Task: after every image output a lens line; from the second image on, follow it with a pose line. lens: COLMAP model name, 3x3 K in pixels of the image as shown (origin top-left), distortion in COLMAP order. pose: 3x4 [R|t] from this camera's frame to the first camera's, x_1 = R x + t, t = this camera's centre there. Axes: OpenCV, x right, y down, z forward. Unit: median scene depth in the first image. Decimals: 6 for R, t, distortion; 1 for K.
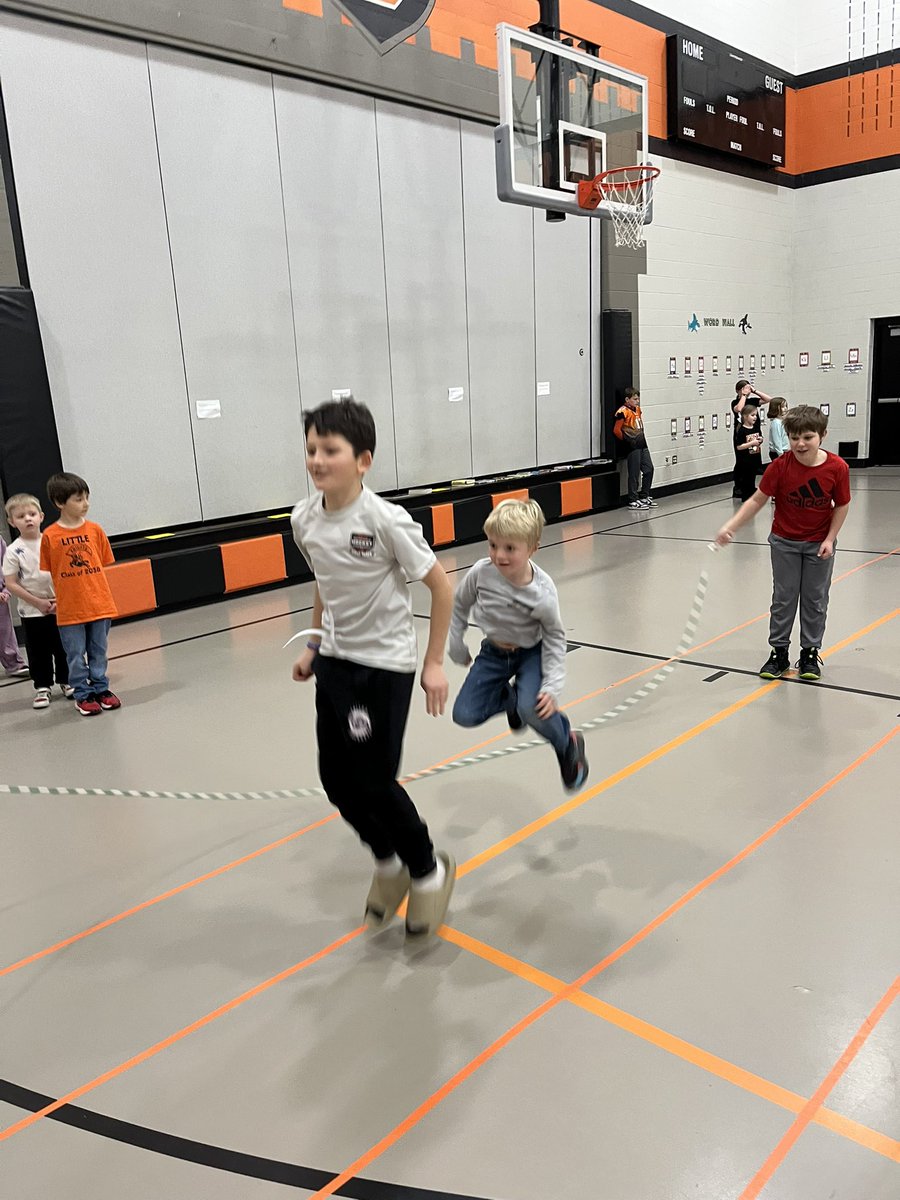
lens RADIAL K [[924.9, 0, 448.4], [0, 924.9, 628.3], [0, 0, 1]] dist [0.026901, 0.008731]
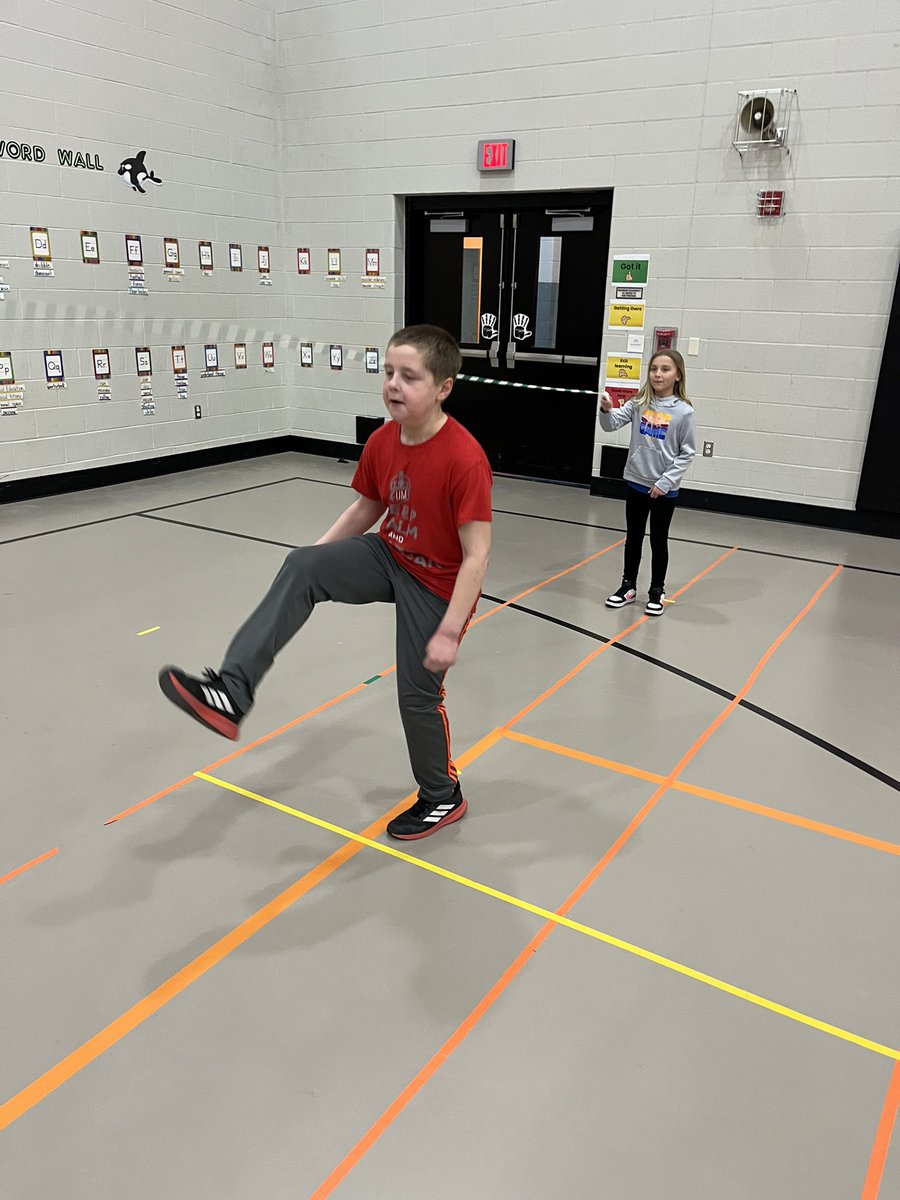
lens RADIAL K [[924.9, 0, 448.4], [0, 924.9, 628.3], [0, 0, 1]] dist [0.026901, 0.008731]
pose [[0.979260, 0.018962, 0.201719, 0.371338], [-0.039640, 0.994301, 0.098967, -0.133463], [-0.198693, -0.104910, 0.974431, 0.433570]]
